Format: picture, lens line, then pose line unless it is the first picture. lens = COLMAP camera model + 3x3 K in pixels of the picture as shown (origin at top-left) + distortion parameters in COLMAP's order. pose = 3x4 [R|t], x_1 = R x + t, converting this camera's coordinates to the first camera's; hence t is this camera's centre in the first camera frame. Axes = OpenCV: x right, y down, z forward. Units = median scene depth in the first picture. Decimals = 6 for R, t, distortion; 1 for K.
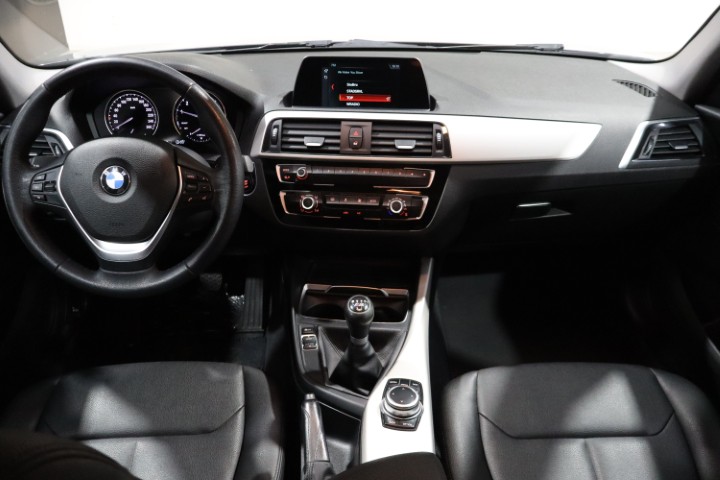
lens RADIAL K [[592.7, 0, 360.0], [0, 592.7, 240.0], [0, 0, 1]] dist [-0.004842, -0.003459]
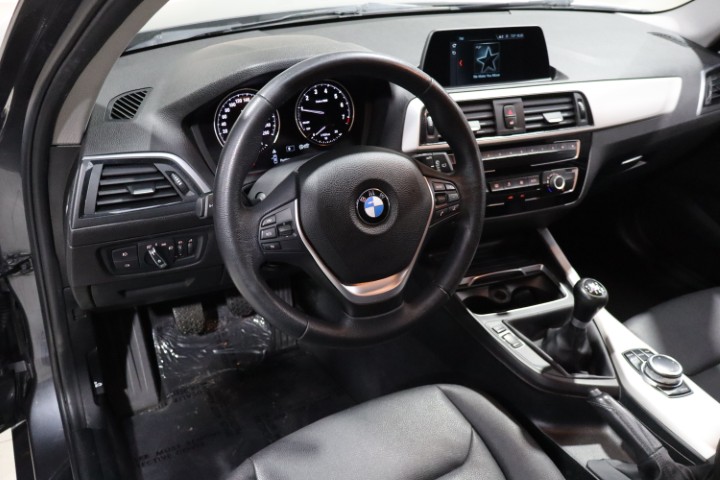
lens RADIAL K [[625.5, 0, 360.0], [0, 625.5, 240.0], [0, 0, 1]] dist [0.002318, -0.006035]
pose [[0.900795, -0.194658, 0.388170, -0.639595], [0.168148, 0.980522, 0.101501, -0.121437], [-0.400368, -0.026162, 0.915981, 0.185435]]
